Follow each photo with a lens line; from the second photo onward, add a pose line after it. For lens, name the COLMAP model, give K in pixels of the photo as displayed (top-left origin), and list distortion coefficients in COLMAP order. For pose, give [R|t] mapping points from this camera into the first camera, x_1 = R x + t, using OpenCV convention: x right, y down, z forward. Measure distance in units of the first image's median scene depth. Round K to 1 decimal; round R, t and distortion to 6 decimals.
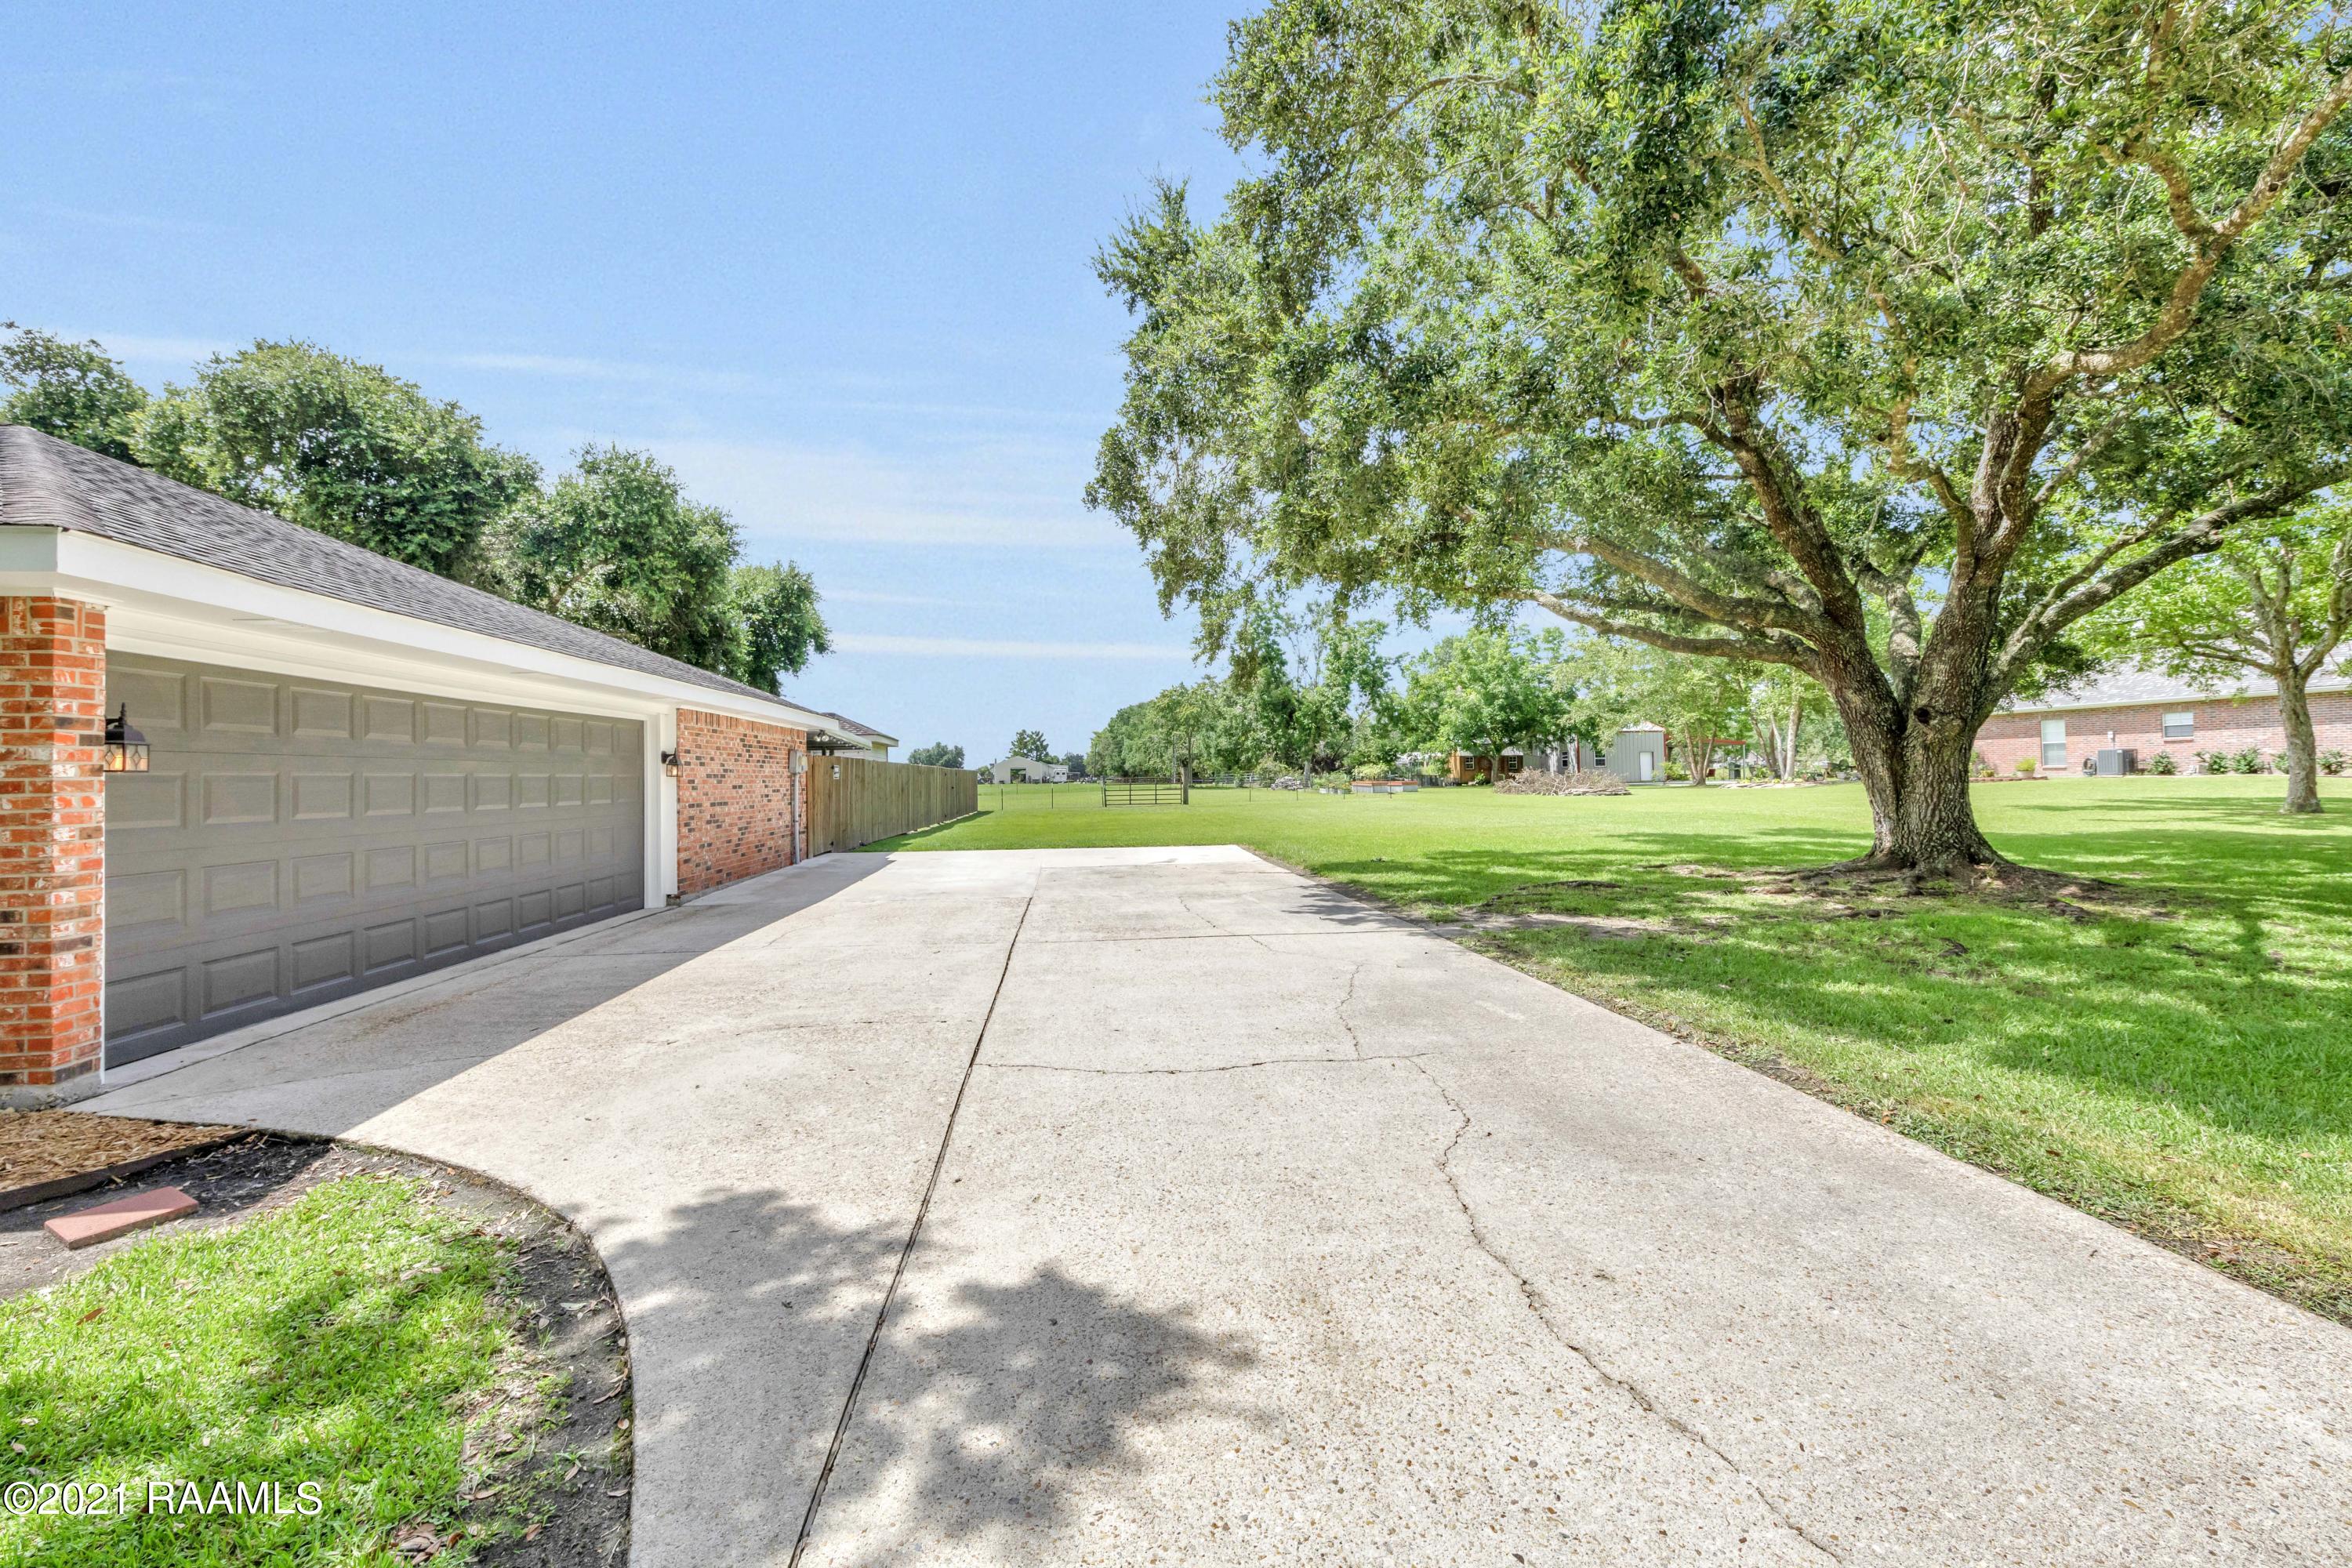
lens RADIAL K [[941.5, 0, 1199.6], [0, 941.5, 762.0], [0, 0, 1]] dist [0.002308, -0.000146]
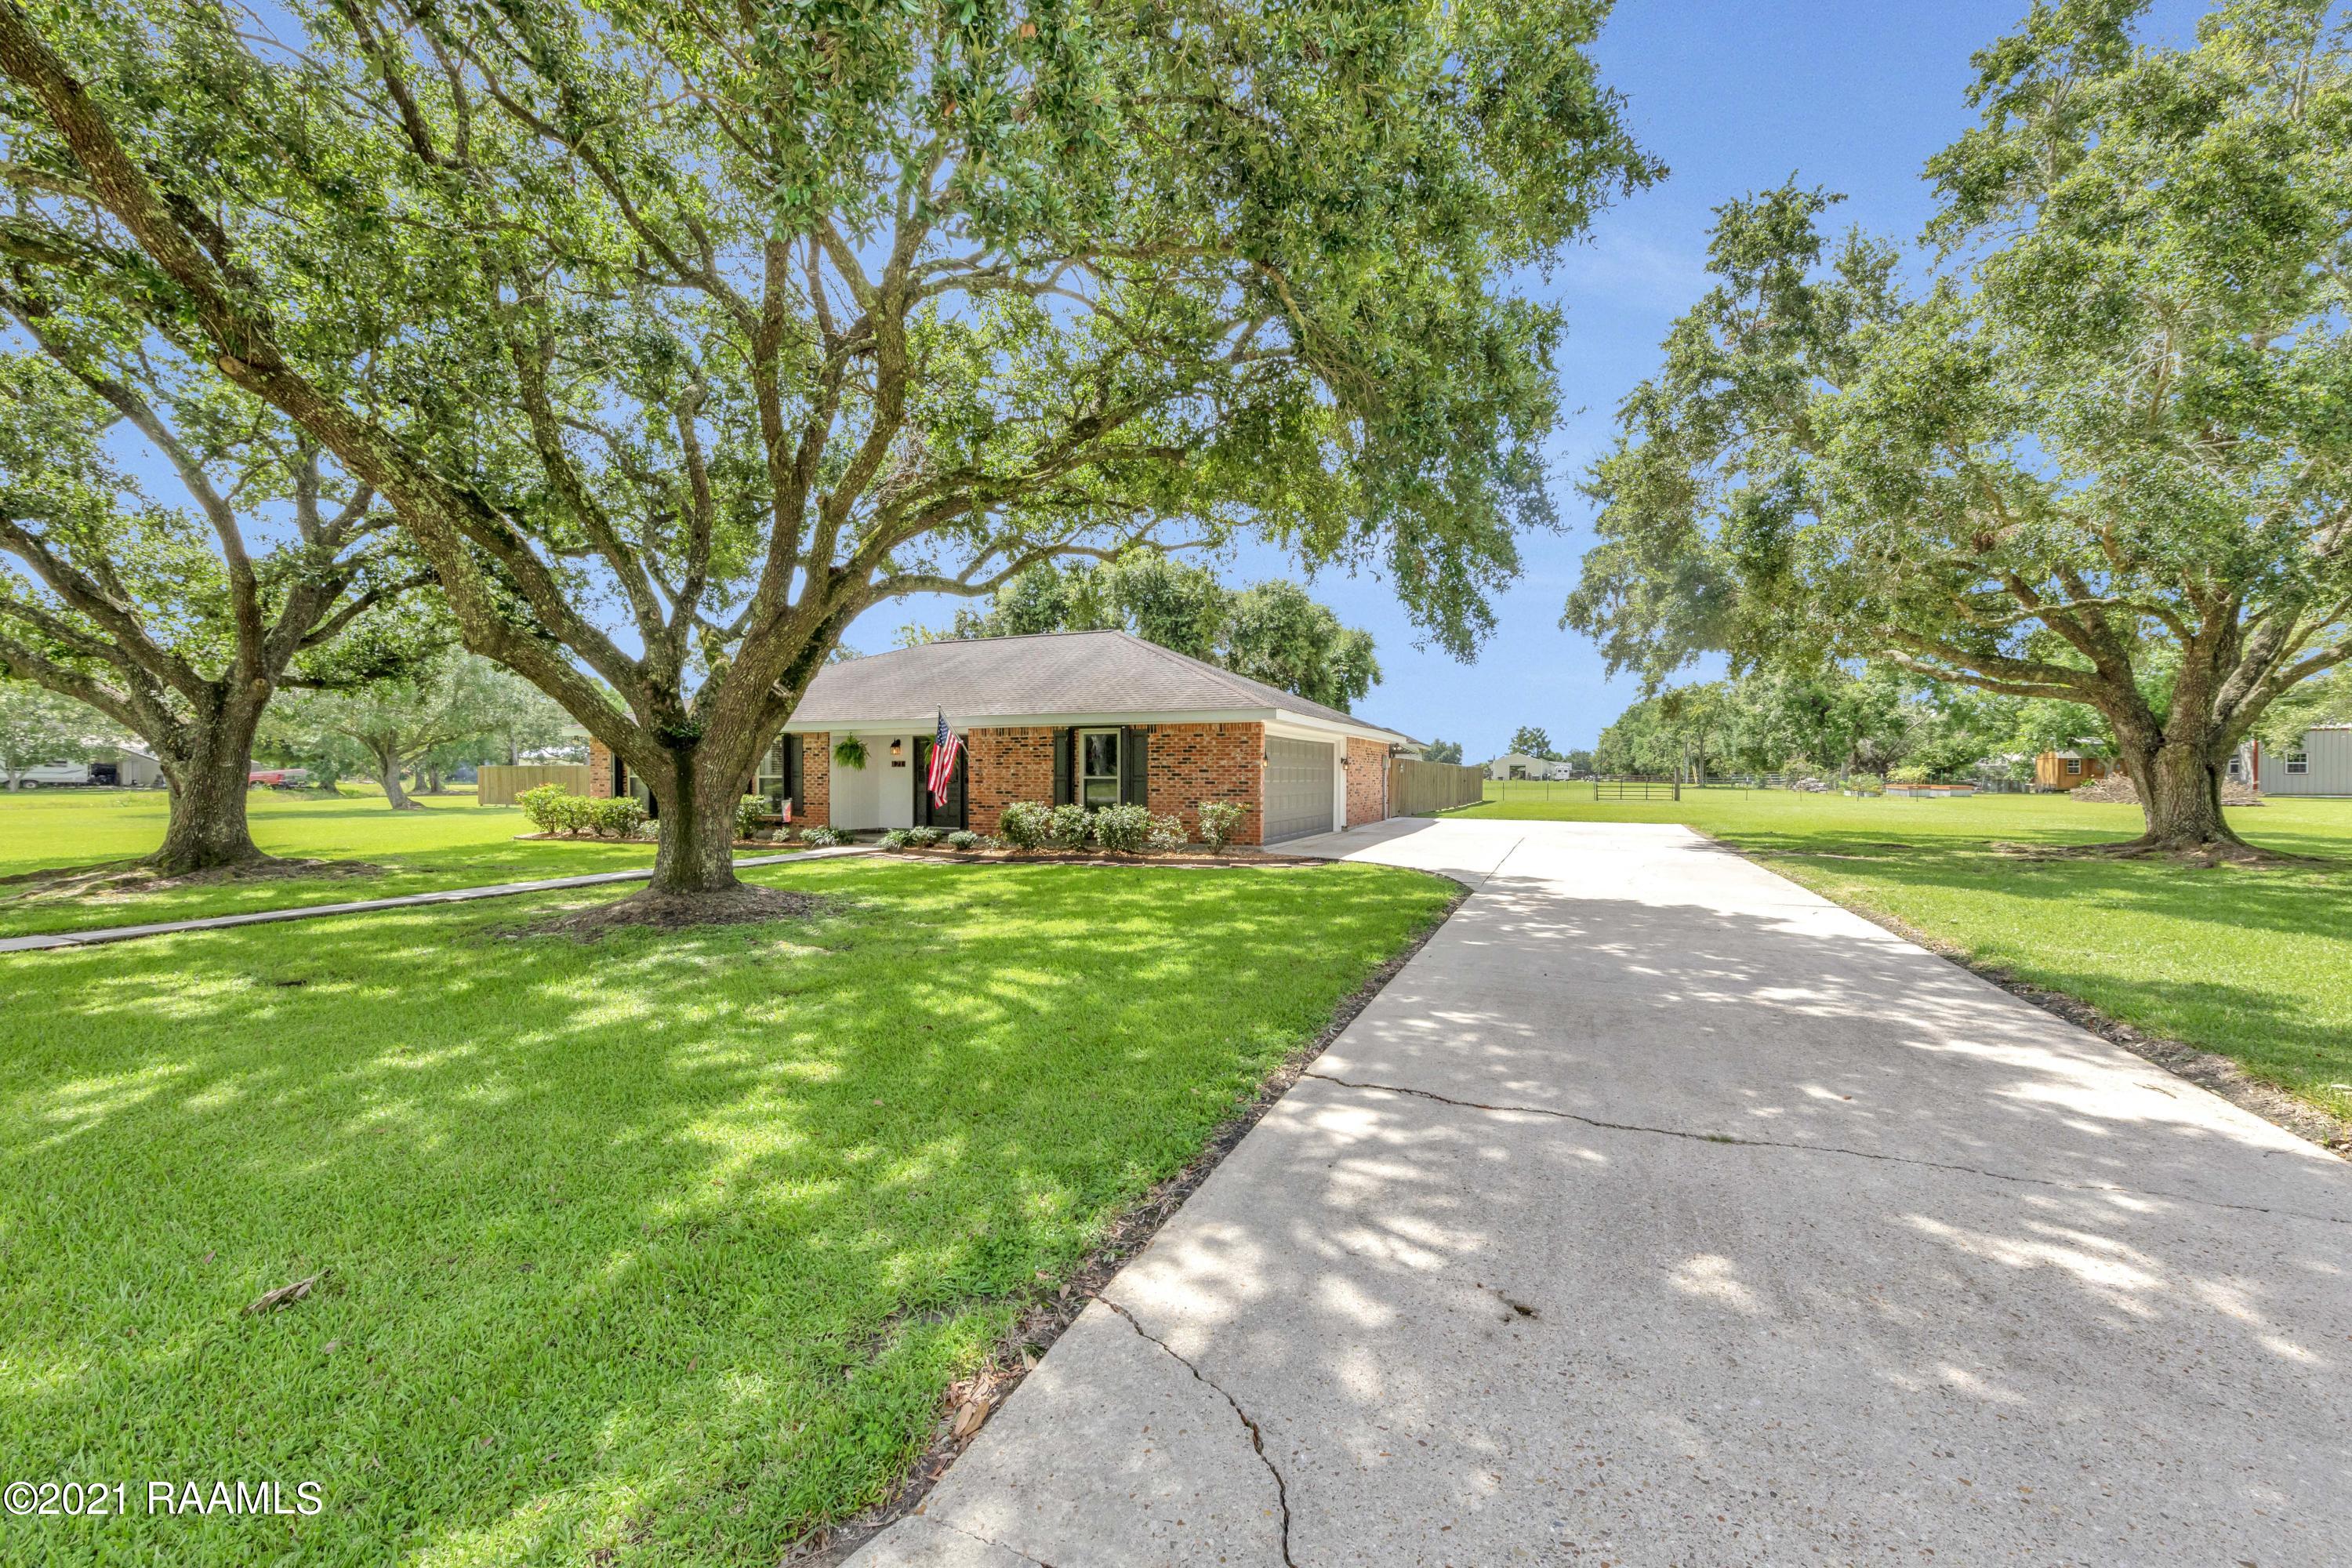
lens RADIAL K [[922.8, 0, 1174.7], [0, 922.8, 784.8], [0, 0, 1]] dist [0.001564, 0.000075]
pose [[0.854608, 0.024145, -0.518713, 0.108657], [-0.008906, 0.999453, 0.031849, -0.007955], [0.519198, -0.022599, 0.854355, -0.568745]]
